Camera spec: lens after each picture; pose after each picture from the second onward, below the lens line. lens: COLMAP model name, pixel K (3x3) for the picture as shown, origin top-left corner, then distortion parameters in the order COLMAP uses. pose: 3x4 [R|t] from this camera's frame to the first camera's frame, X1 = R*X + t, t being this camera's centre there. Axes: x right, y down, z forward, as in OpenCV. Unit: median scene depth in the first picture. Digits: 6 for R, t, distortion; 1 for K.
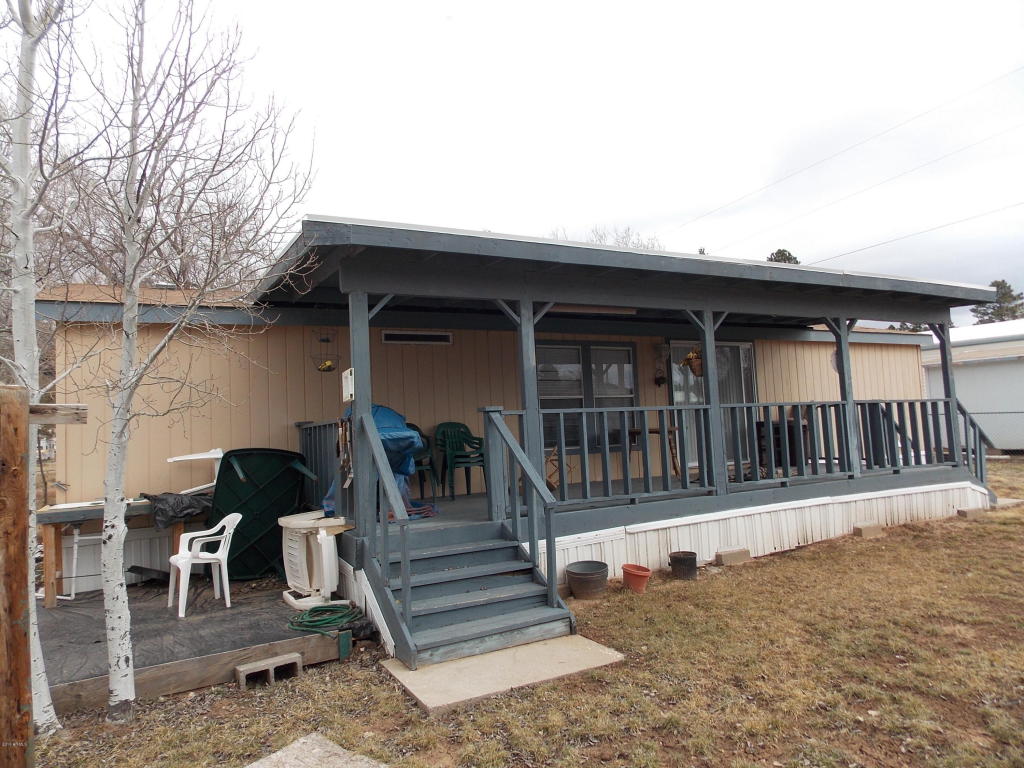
lens RADIAL K [[677.7, 0, 513.3], [0, 677.7, 379.9], [0, 0, 1]] dist [0.006466, 0.001196]
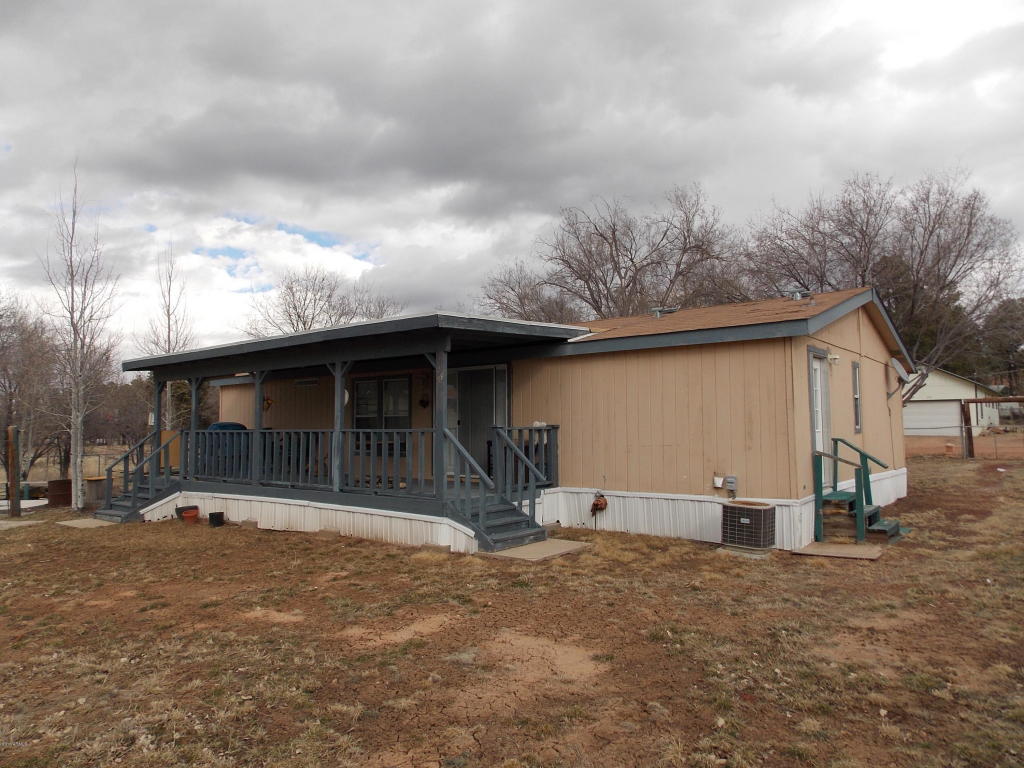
lens RADIAL K [[677.7, 0, 513.3], [0, 677.7, 379.9], [0, 0, 1]] dist [0.006466, 0.001196]
pose [[0.401013, -0.023180, -0.915779, 1.522472], [0.055857, 0.998438, -0.000813, -0.034191], [0.914368, -0.050827, 0.401682, 0.695515]]
